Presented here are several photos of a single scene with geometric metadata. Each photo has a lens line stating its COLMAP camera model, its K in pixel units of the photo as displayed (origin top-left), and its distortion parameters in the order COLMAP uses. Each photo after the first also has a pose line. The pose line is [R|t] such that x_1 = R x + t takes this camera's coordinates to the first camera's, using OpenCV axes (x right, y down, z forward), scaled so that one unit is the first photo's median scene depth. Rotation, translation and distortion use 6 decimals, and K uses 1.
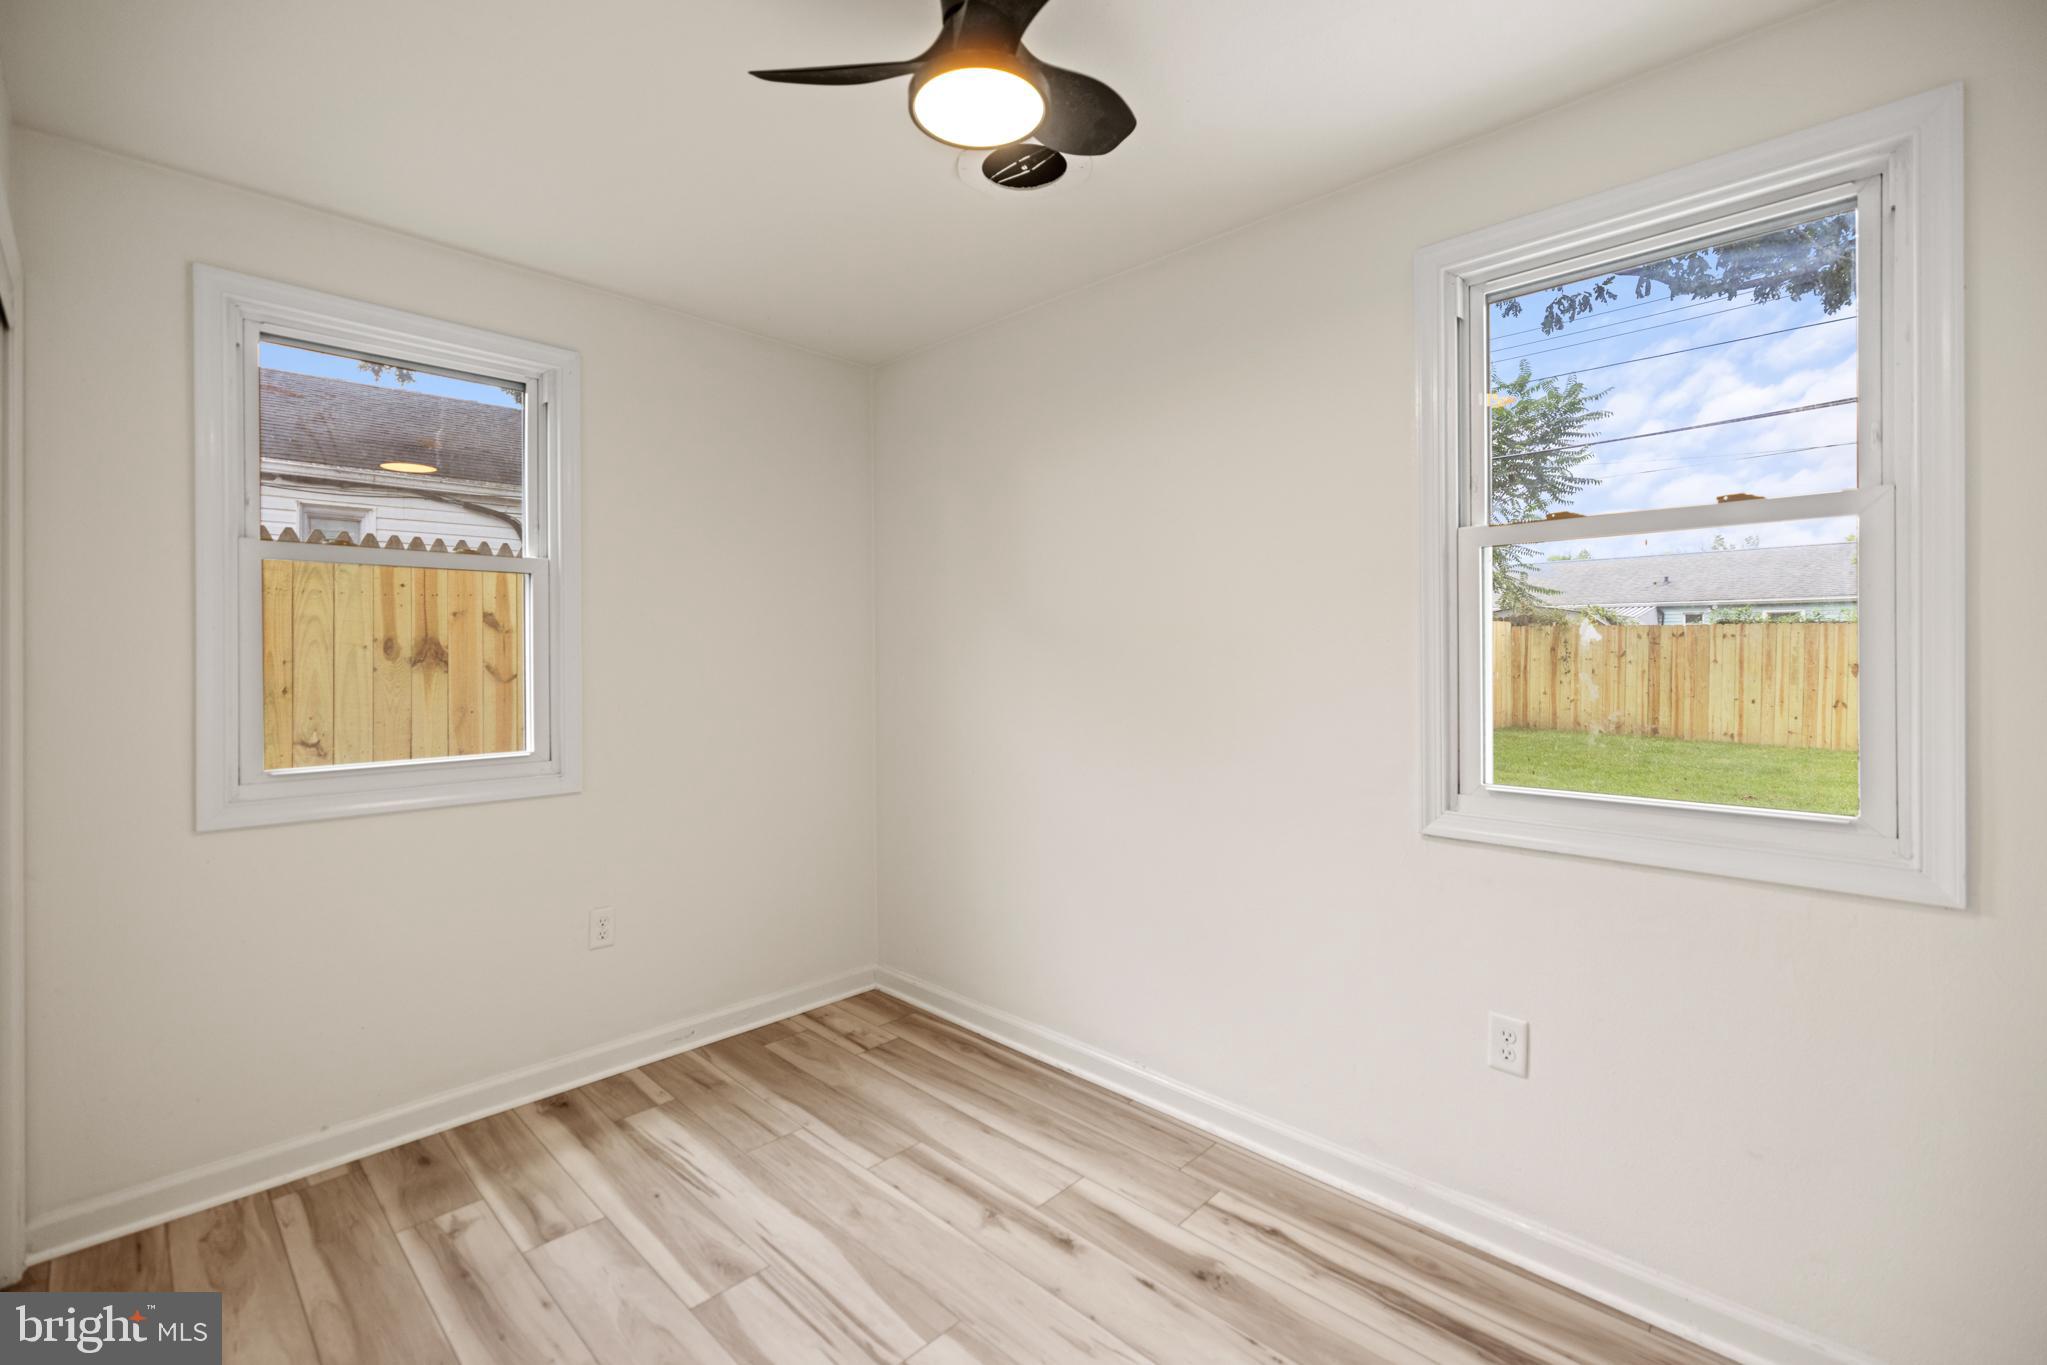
lens RADIAL K [[906.6, 0, 1016.1], [0, 906.6, 642.9], [0, 0, 1]] dist [0.000513, 0.000134]
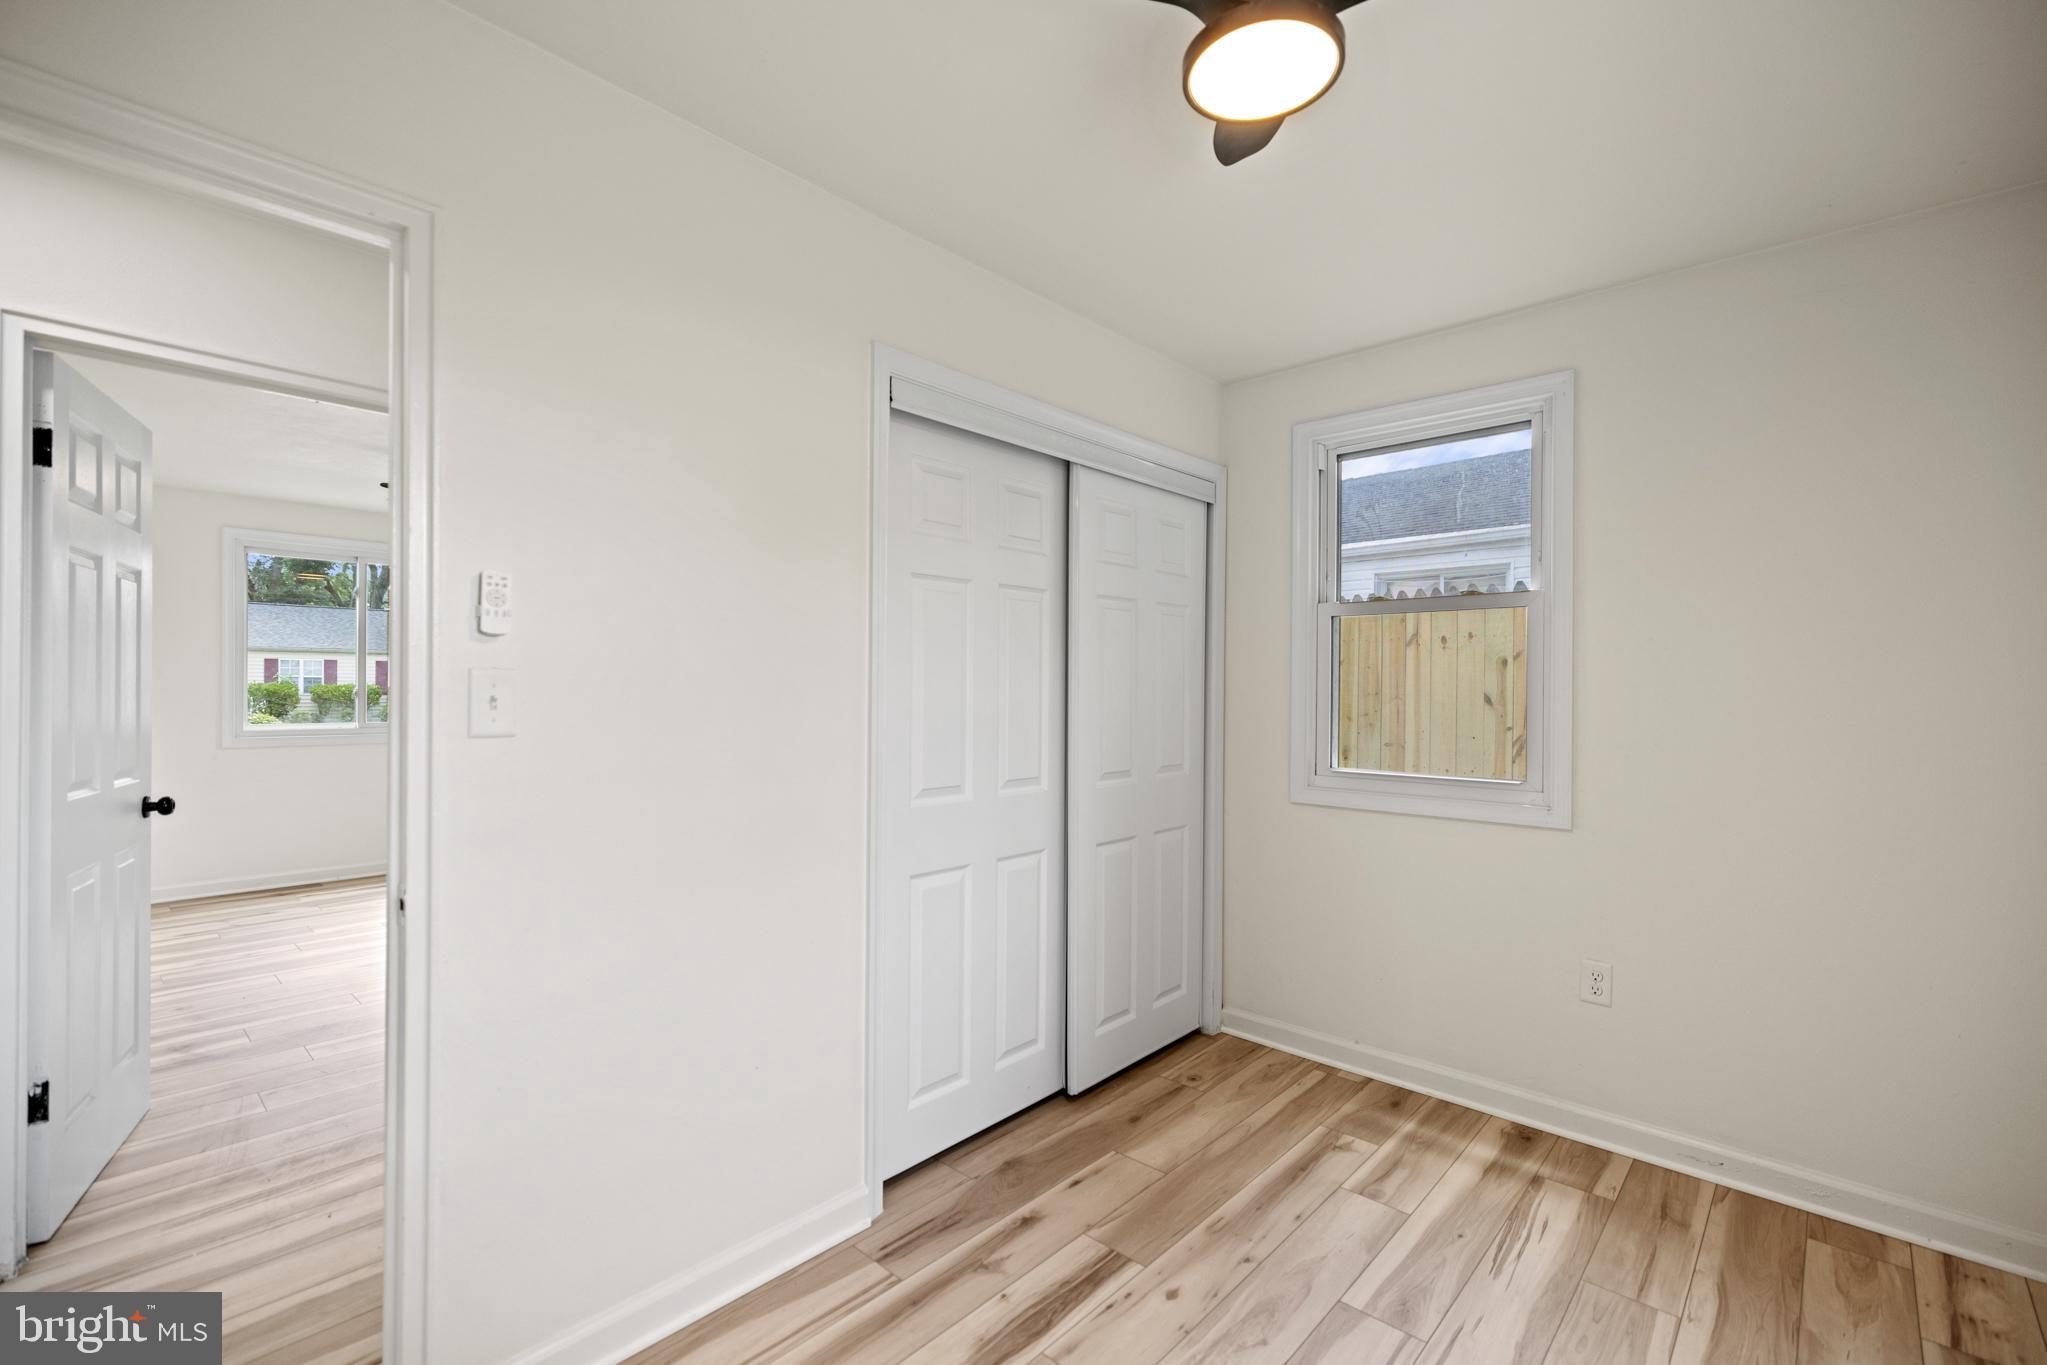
lens RADIAL K [[900.2, 0, 1023.5], [0, 900.2, 682.5], [0, 0, 1]] dist [0.000699, -0.000134]
pose [[0.014070, -0.007348, -0.999874, 0.538148], [0.002332, 0.999971, -0.007316, 0.017598], [0.999898, -0.002229, 0.014087, 0.484715]]
